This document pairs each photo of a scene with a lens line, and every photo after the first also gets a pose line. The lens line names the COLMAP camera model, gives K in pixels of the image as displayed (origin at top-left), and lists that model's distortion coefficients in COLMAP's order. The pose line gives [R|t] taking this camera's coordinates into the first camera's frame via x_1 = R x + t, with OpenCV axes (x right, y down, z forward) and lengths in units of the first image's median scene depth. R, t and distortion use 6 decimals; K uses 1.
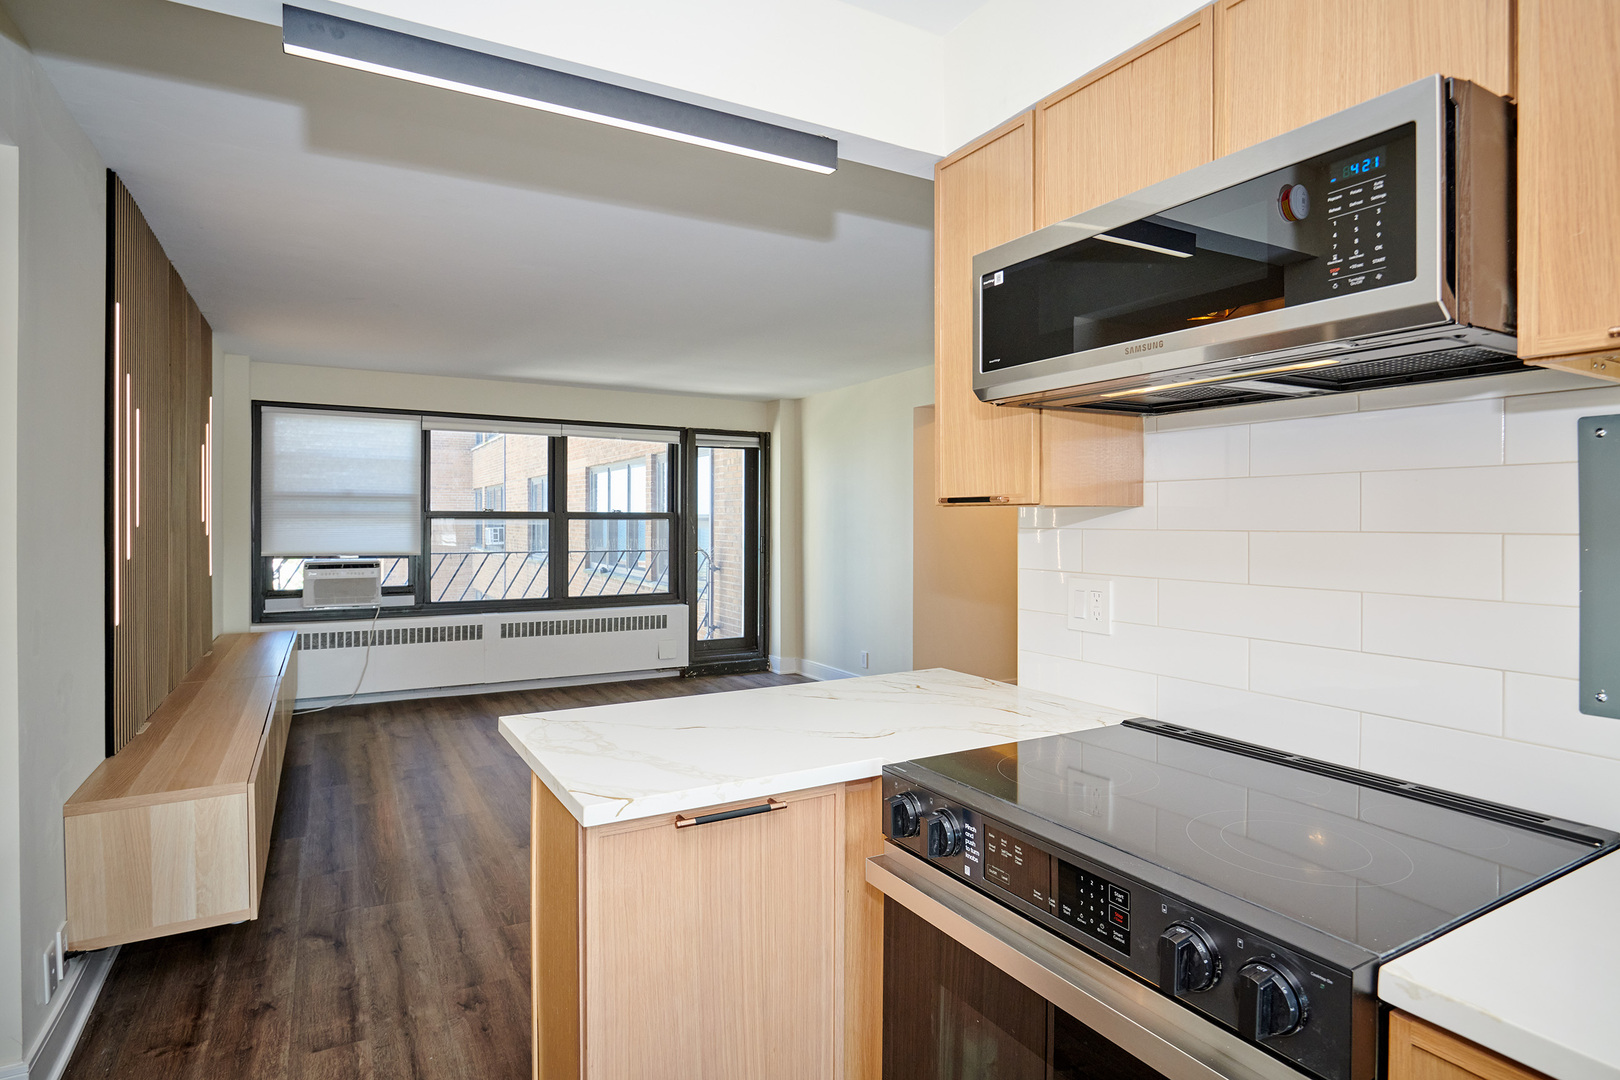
lens RADIAL K [[885.9, 0, 812.9], [0, 885.9, 524.5], [0, 0, 1]] dist [-0.015247, 0.004121]
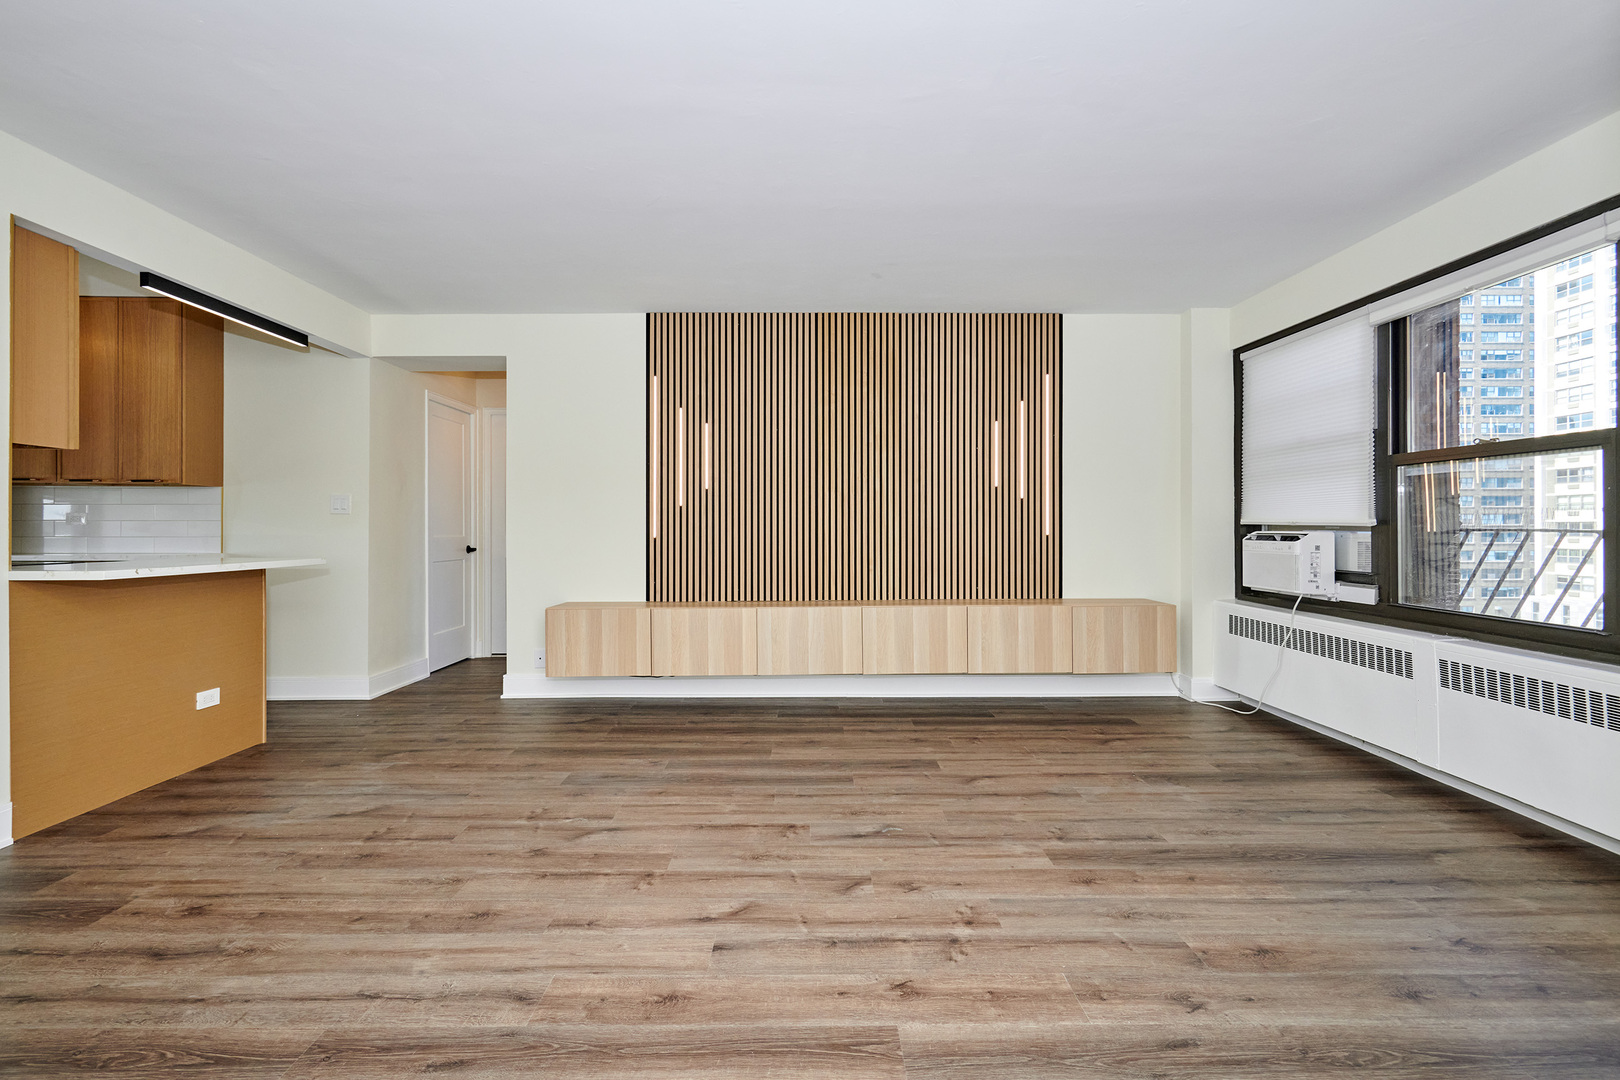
lens RADIAL K [[761.4, 0, 807.7], [0, 761.4, 523.5], [0, 0, 1]] dist [0.003374, 0.001515]
pose [[-0.486482, -0.002258, -0.873687, 0.230339], [-0.004974, 0.999988, 0.000186, 0.038112], [0.873676, 0.004437, -0.486488, 0.958247]]
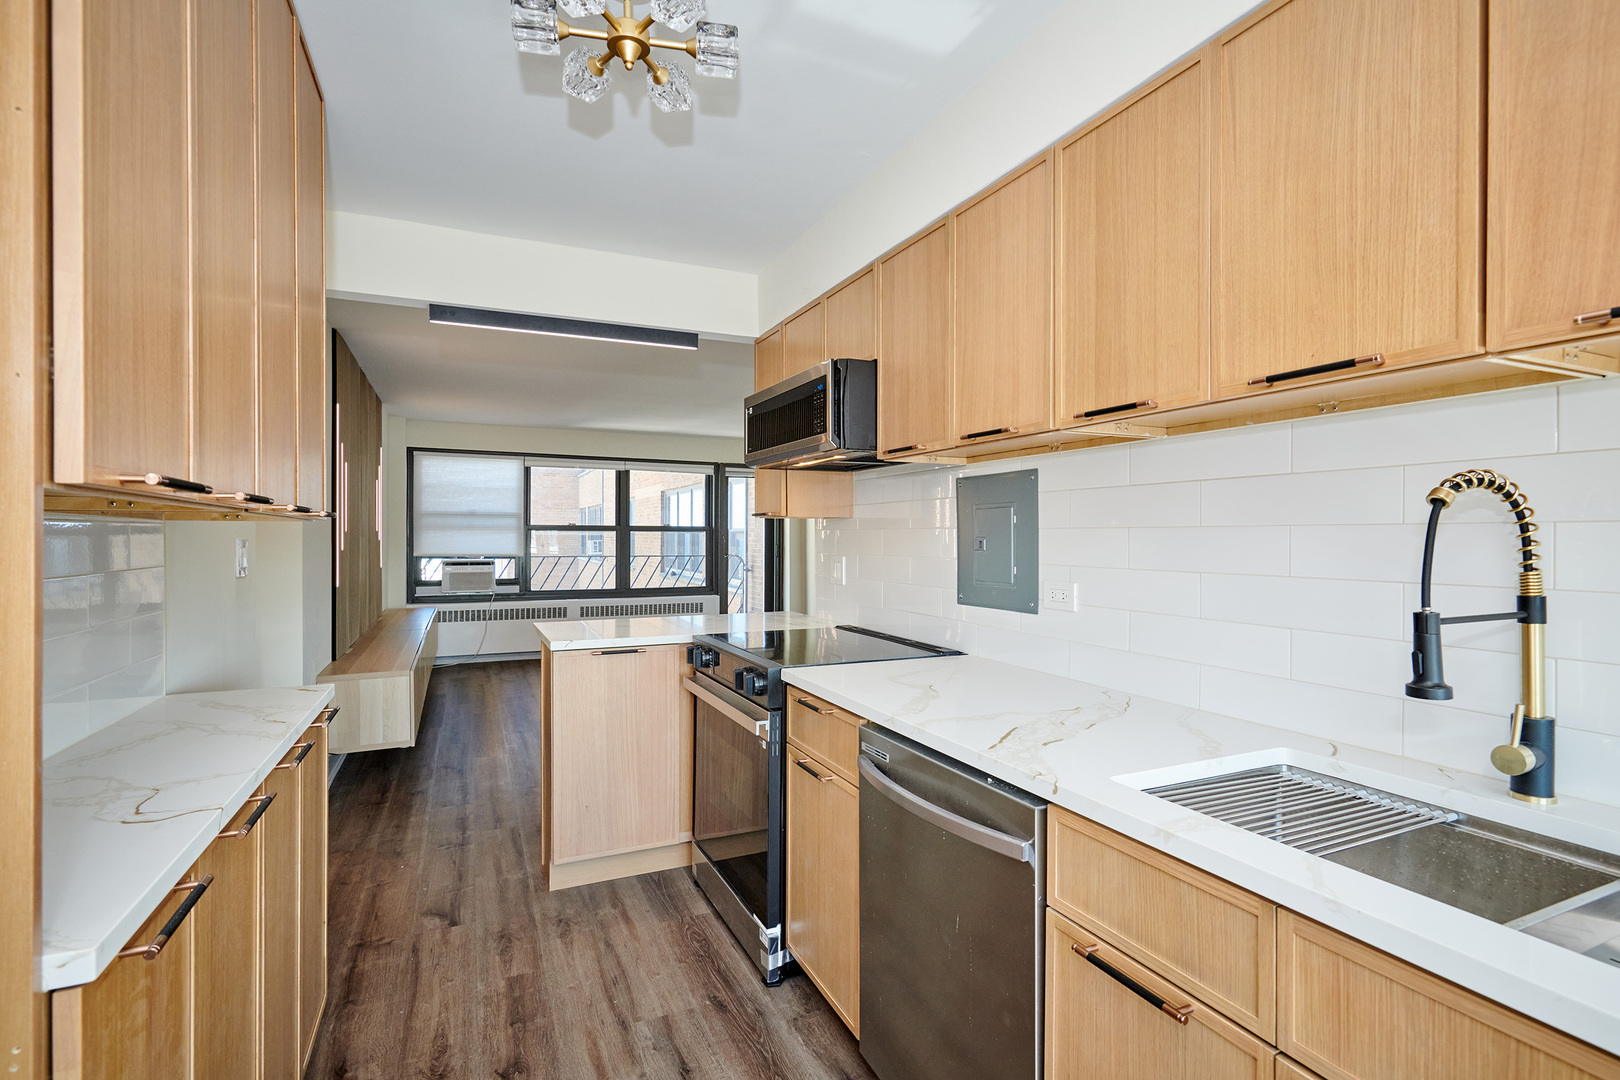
lens RADIAL K [[761.4, 0, 804.9], [0, 761.4, 537.4], [0, 0, 1]] dist [0.003374, 0.001515]
pose [[0.996722, 0.000815, -0.080897, 0.099368], [-0.000940, 0.999998, -0.001509, 0.006288], [0.080895, 0.001580, 0.996721, -0.168091]]
